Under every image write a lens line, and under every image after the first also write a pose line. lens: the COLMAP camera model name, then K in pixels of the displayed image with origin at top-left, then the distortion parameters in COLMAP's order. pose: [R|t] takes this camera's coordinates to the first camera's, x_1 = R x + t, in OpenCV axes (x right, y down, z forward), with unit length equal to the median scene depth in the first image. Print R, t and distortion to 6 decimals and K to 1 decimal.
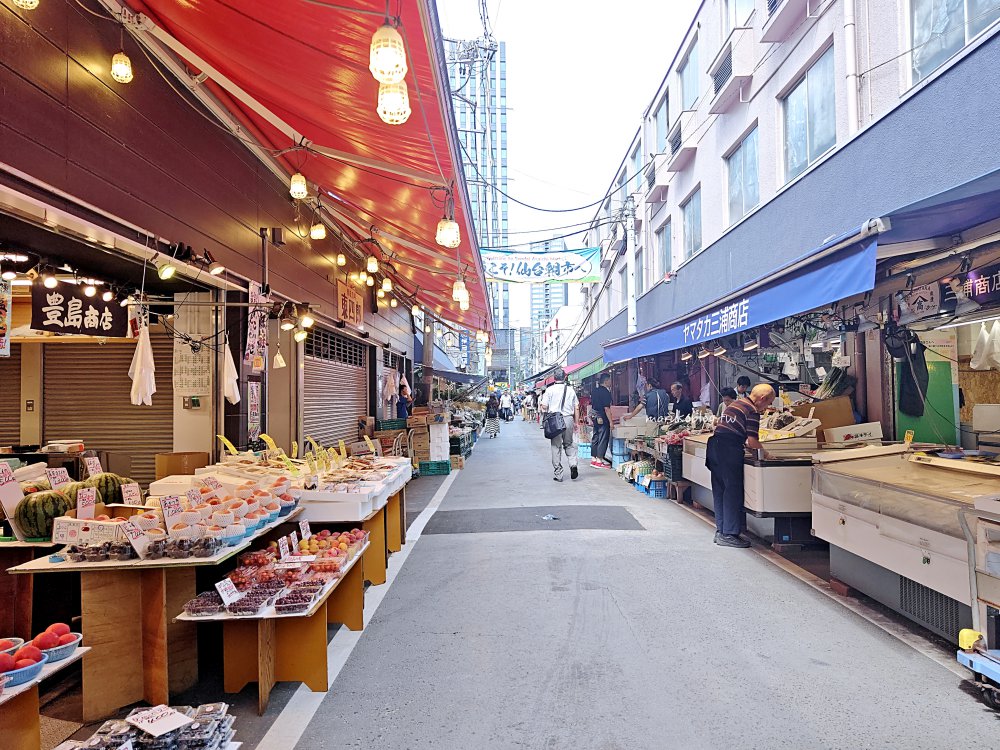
lens RADIAL K [[661.8, 0, 500.0], [0, 661.8, 375.0], [0, 0, 1]] dist [-0.005826, -0.001213]
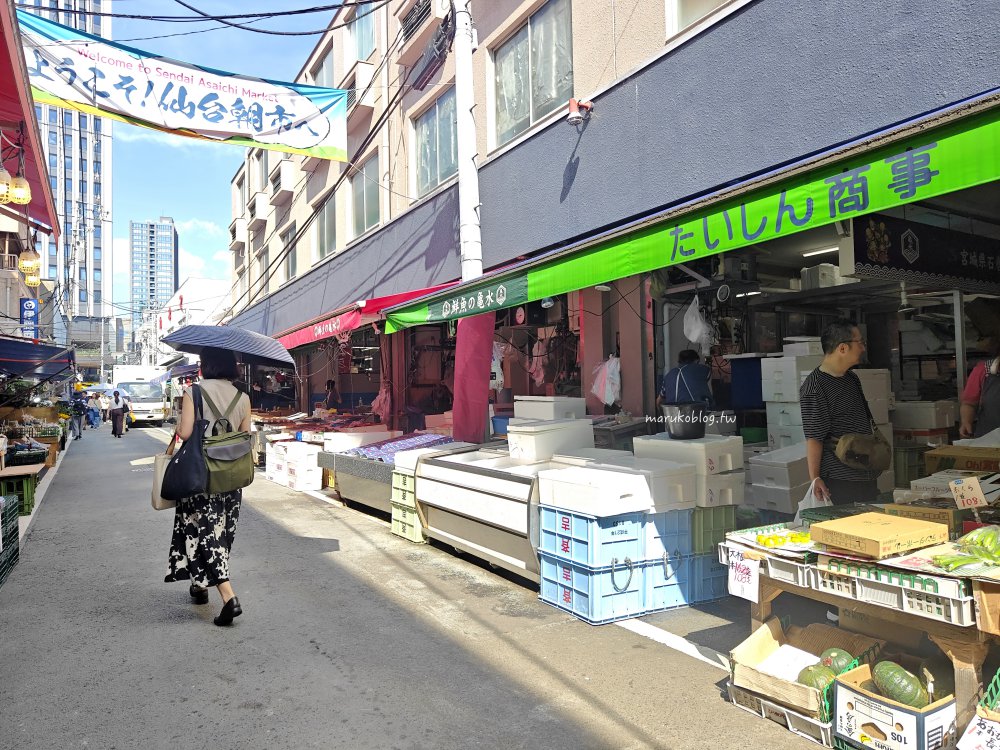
lens RADIAL K [[661.8, 0, 500.0], [0, 661.8, 375.0], [0, 0, 1]] dist [-0.005826, -0.001213]
pose [[0.849183, 0.024160, 0.527546, -0.008021], [-0.018306, 0.999699, -0.016316, 0.022806], [-0.527781, 0.004198, 0.849370, 0.456743]]
